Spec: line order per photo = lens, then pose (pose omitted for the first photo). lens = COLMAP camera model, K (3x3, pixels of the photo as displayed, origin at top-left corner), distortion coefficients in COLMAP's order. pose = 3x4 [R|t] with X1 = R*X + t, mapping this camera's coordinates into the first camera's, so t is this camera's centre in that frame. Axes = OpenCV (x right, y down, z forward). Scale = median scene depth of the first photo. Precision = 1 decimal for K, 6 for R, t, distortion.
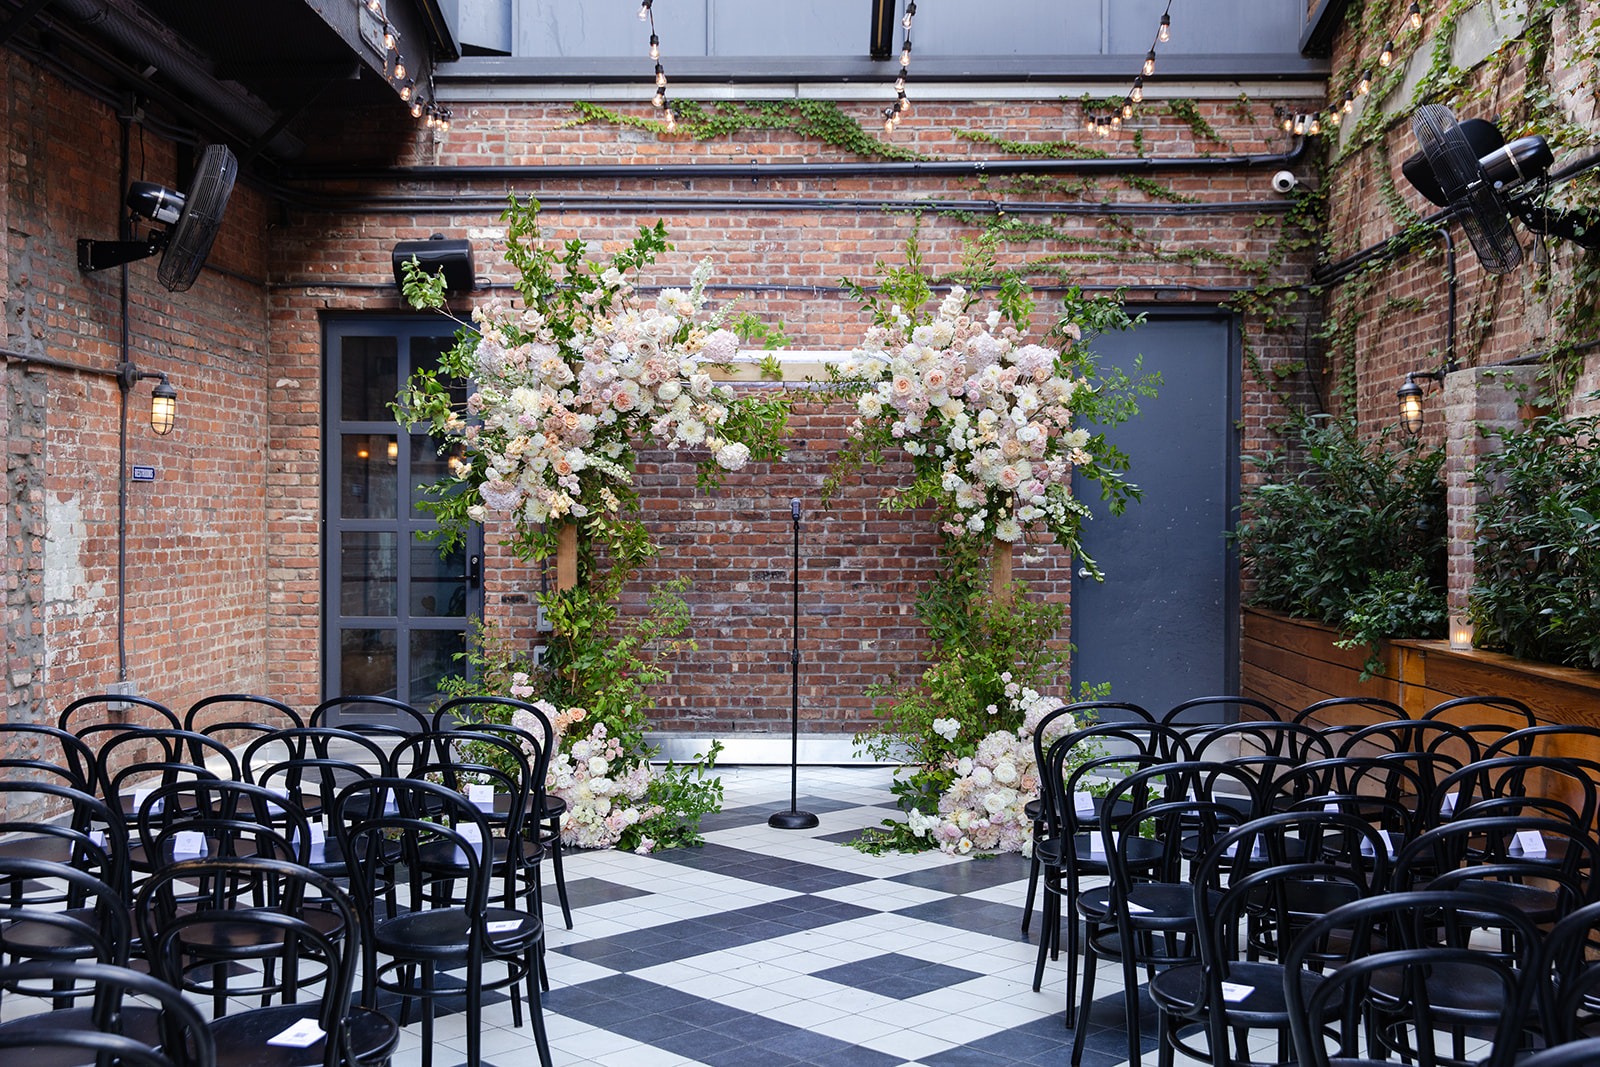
lens RADIAL K [[1712.1, 0, 800.0], [0, 1712.1, 533.5], [0, 0, 1]] dist [0.042894, -0.004261]
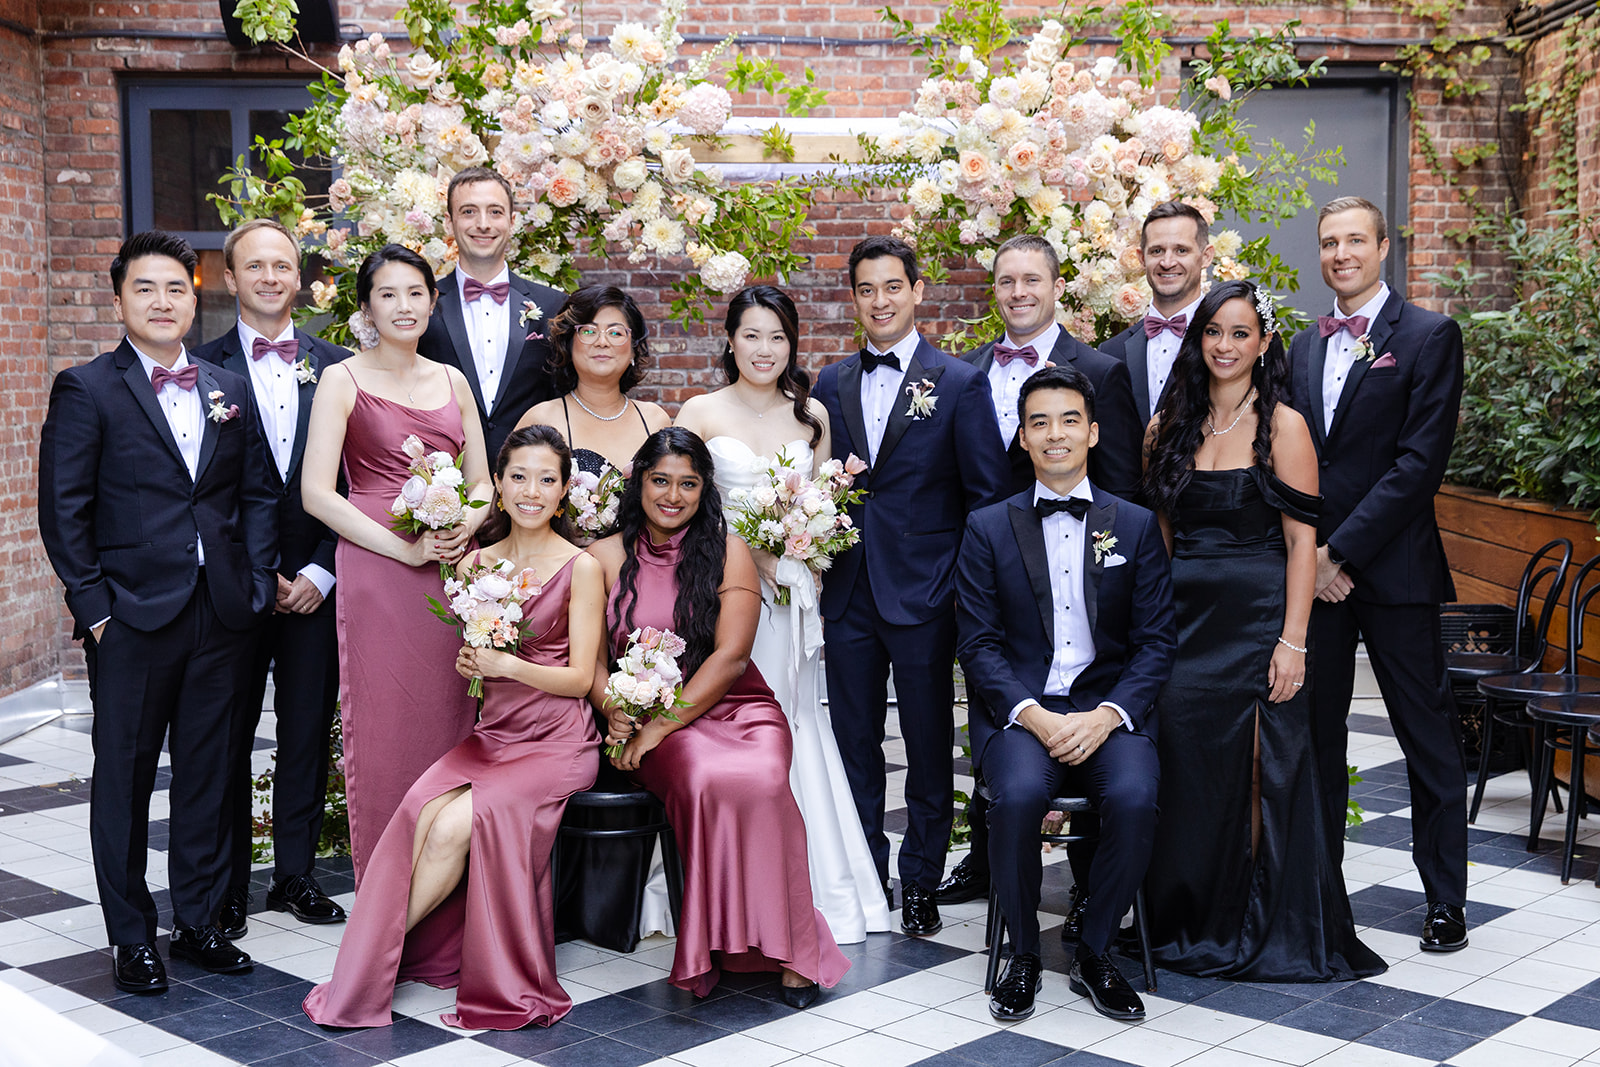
lens RADIAL K [[2013.8, 0, 865.5], [0, 2013.8, 531.8], [0, 0, 1]] dist [0.011885, 0.021374]
pose [[0.998302, -0.011677, 0.057066, -0.024133], [0.007558, 0.997386, 0.071867, 0.000590], [-0.057756, -0.071314, 0.995780, 0.151752]]
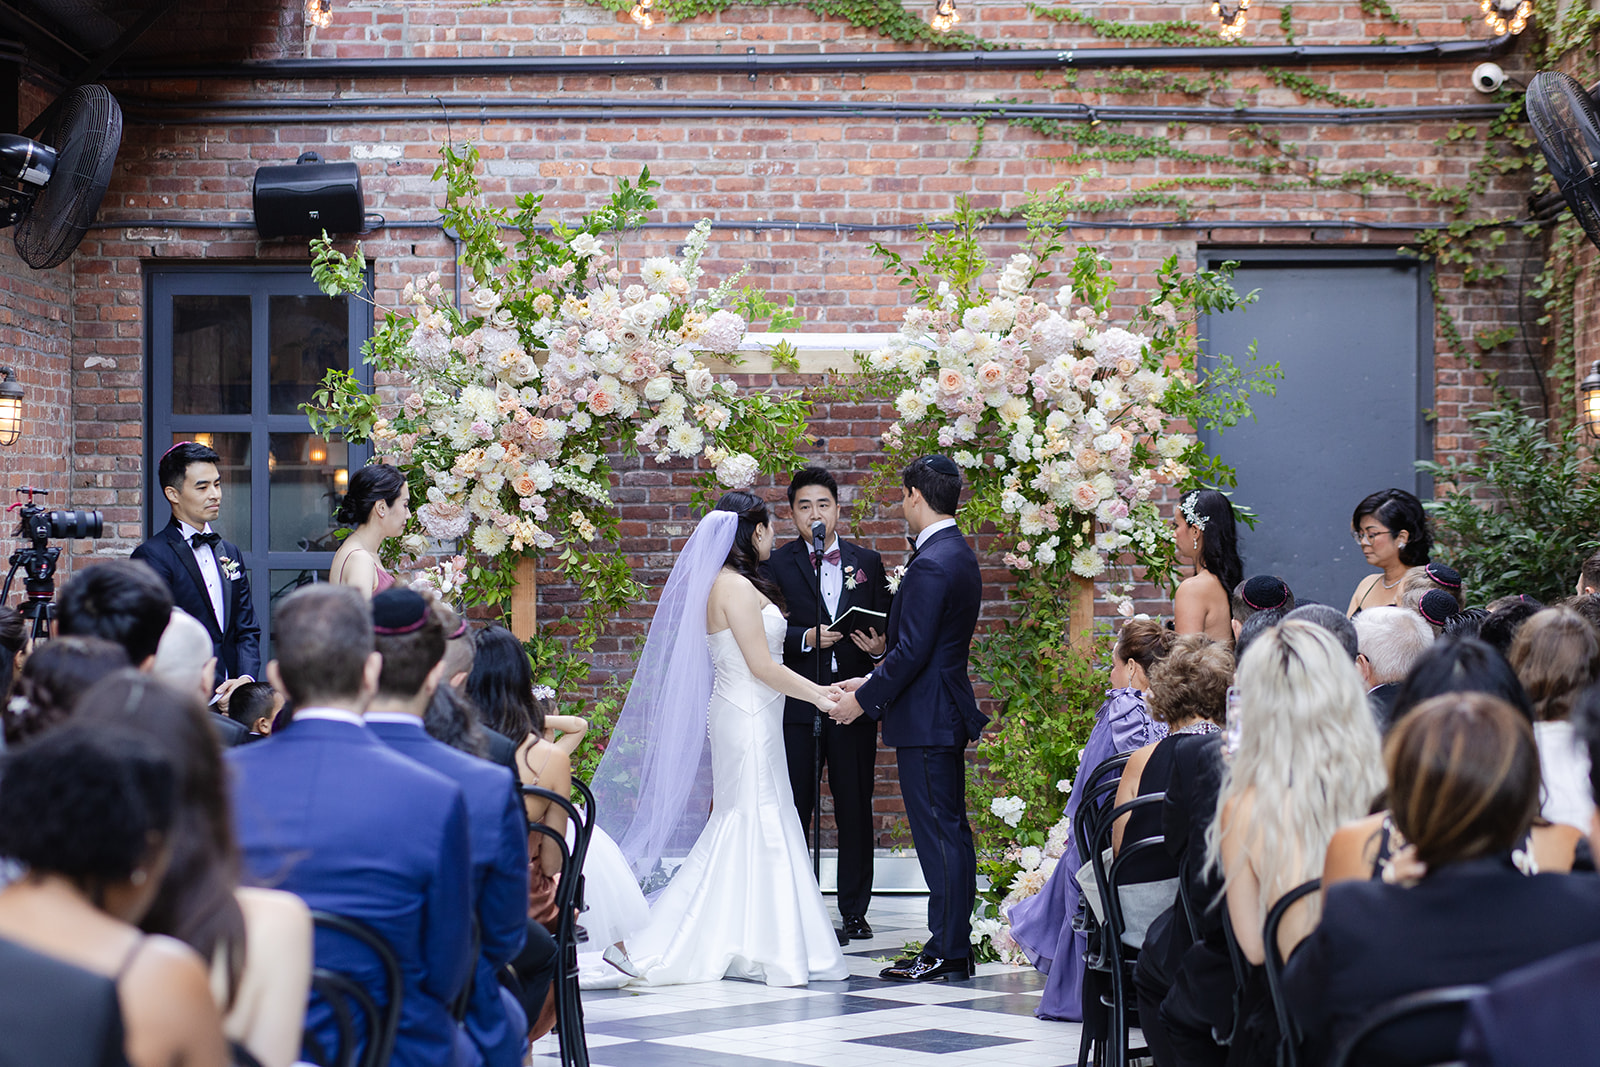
lens RADIAL K [[3935.8, 0, 750.6], [0, 3935.8, 533.0], [0, 0, 1]] dist [0.048840, 0.888518]
pose [[0.999960, -0.004398, -0.007817, -0.015318], [0.004306, 0.999923, -0.011657, 0.004006], [0.007868, 0.011623, 0.999902, -0.651840]]
